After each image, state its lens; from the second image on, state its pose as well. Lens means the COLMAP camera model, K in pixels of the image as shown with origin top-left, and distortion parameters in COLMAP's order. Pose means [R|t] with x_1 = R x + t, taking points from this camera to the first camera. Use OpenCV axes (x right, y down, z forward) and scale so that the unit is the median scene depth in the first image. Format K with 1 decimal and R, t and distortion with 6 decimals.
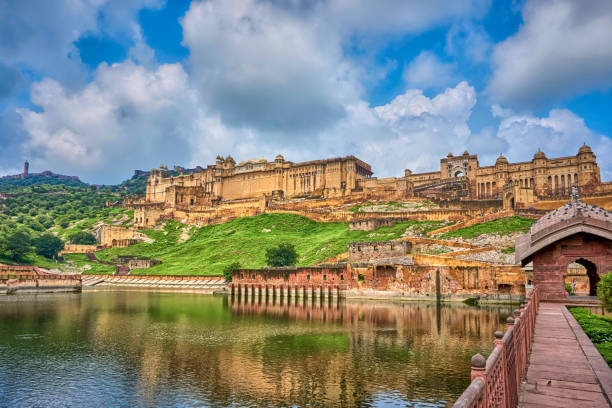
lens RADIAL K [[444.1, 0, 290.0], [0, 444.1, 206.1], [0, 0, 1]] dist [0.004152, 0.002766]
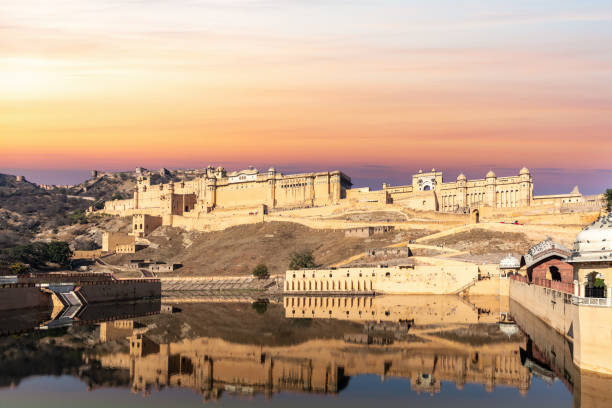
lens RADIAL K [[430.4, 0, 322.6], [0, 430.4, 245.3], [0, 0, 1]] dist [0.022628, 0.000462]
pose [[0.984166, -0.014884, 0.176622, -0.093012], [-0.001341, 0.995814, 0.091390, -0.019107], [-0.177243, -0.090180, 0.980027, -0.101130]]
